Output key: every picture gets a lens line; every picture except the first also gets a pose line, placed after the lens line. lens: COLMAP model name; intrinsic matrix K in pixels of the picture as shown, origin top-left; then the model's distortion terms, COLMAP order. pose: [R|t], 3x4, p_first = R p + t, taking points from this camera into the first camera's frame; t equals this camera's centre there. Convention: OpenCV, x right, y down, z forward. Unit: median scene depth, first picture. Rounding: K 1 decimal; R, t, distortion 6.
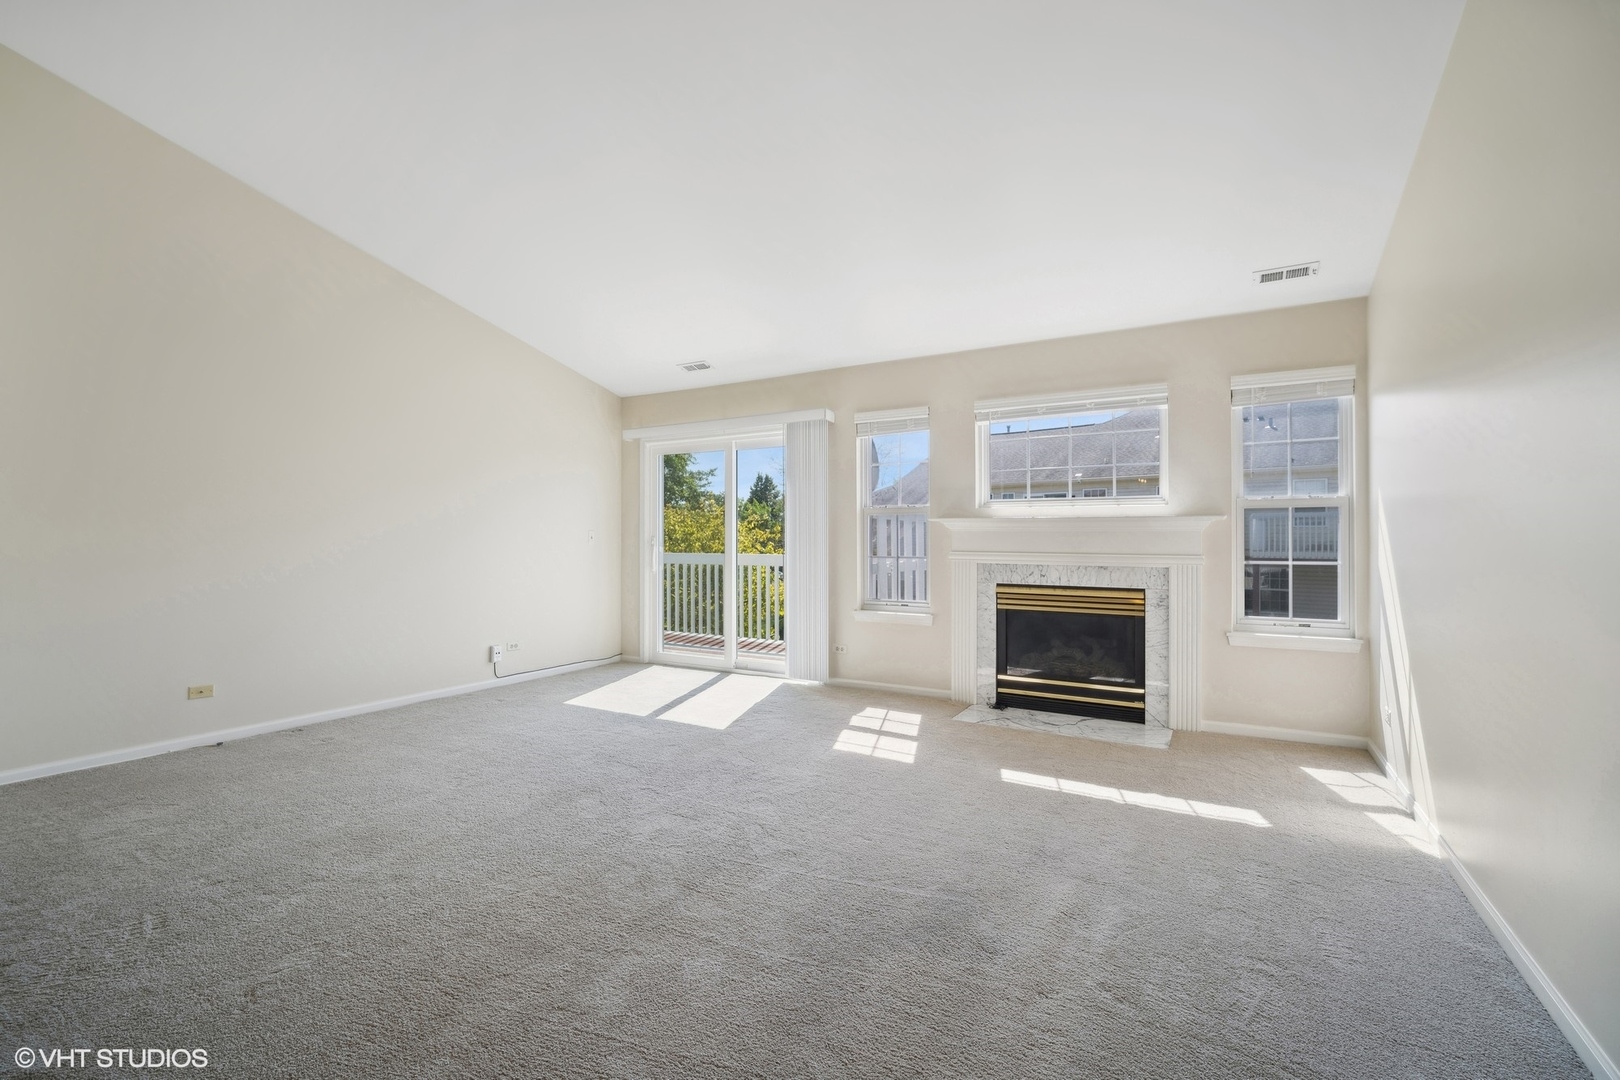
lens RADIAL K [[718.2, 0, 796.5], [0, 718.2, 543.2], [0, 0, 1]] dist [-0.008007, 0.002693]
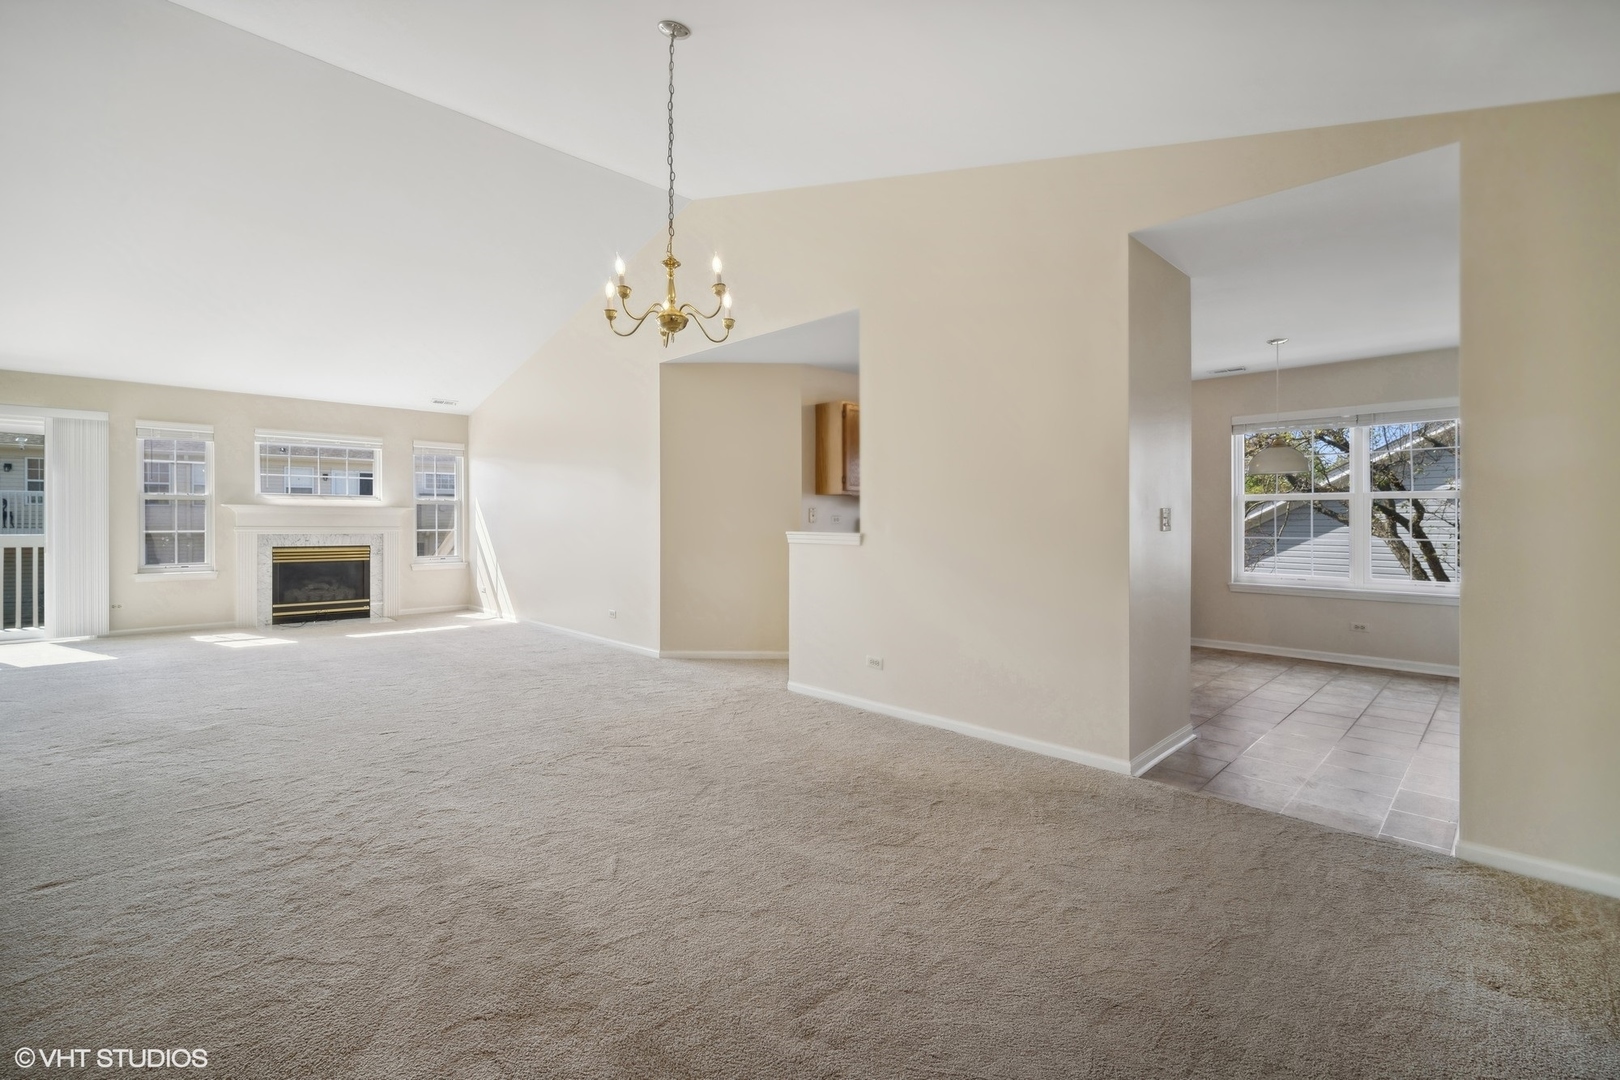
lens RADIAL K [[718.2, 0, 807.8], [0, 718.2, 519.0], [0, 0, 1]] dist [-0.008007, 0.002693]
pose [[0.253533, 0.002552, 0.967323, -0.965724], [0.001329, 0.999995, -0.002986, 0.001610], [-0.967326, 0.002043, 0.253528, -0.544239]]
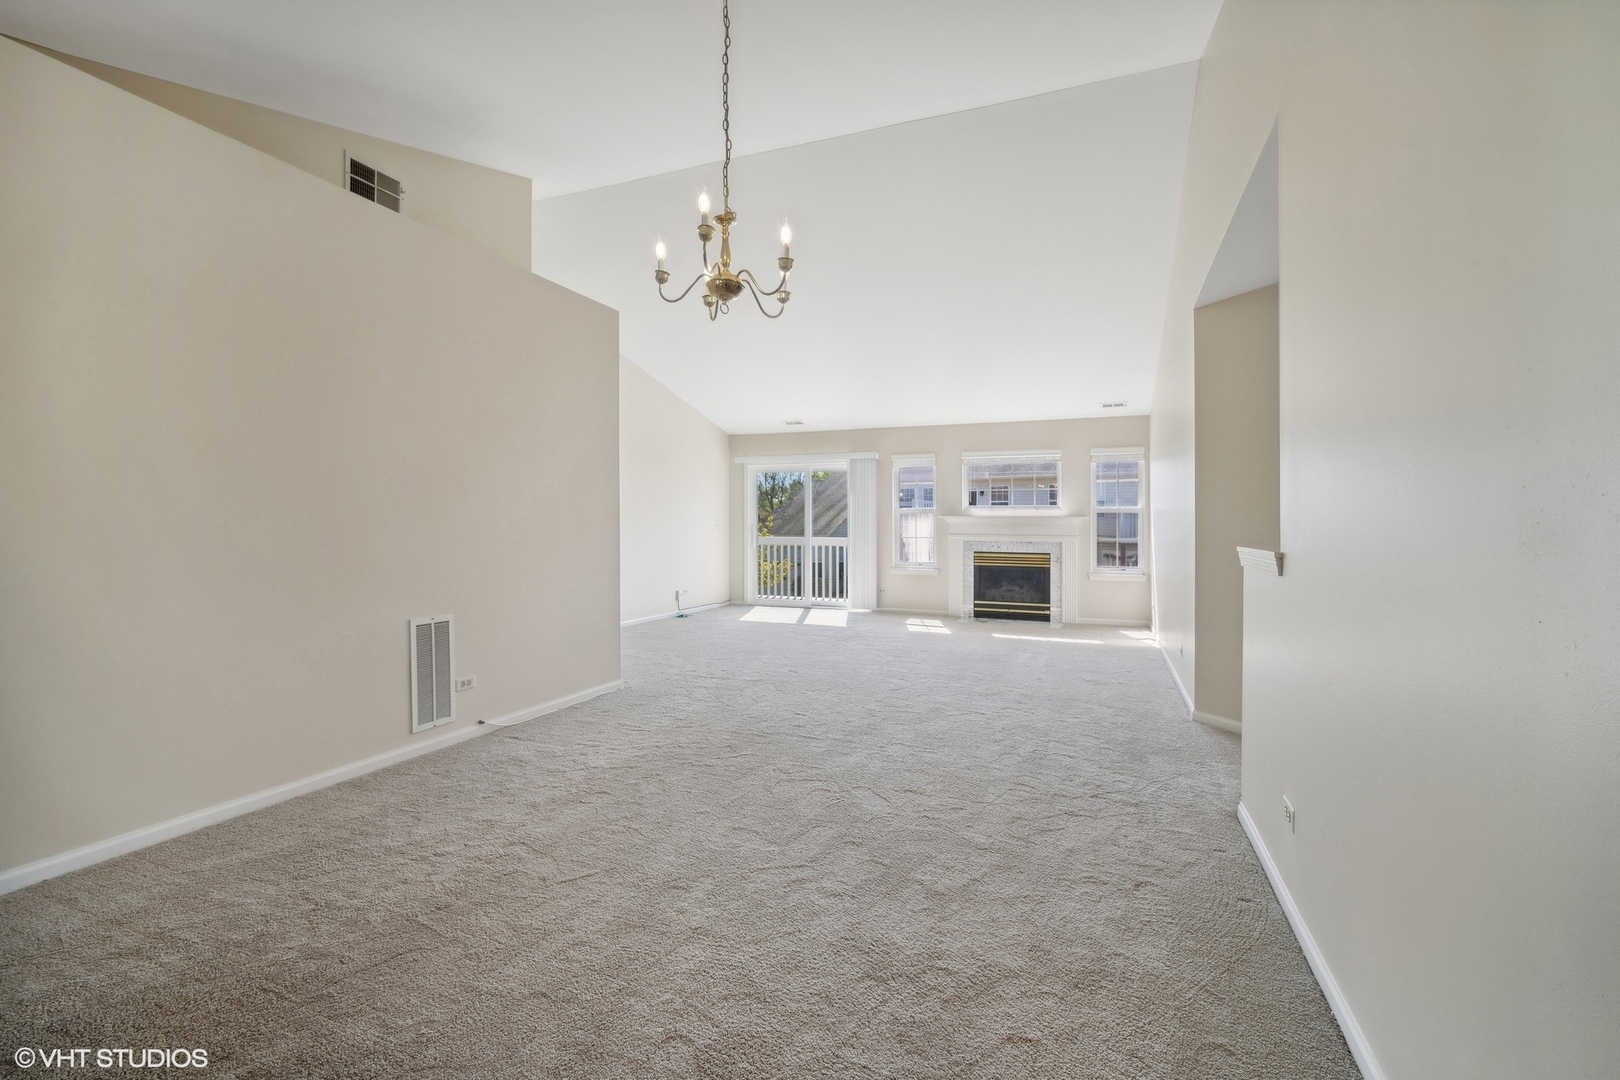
lens RADIAL K [[718.2, 0, 809.3], [0, 718.2, 530.8], [0, 0, 1]] dist [-0.008007, 0.002693]
pose [[0.988924, 0.003808, 0.148375, -0.429156], [-0.003737, 0.999993, -0.000761, 0.005759], [-0.148377, 0.000198, 0.988931, -0.792267]]
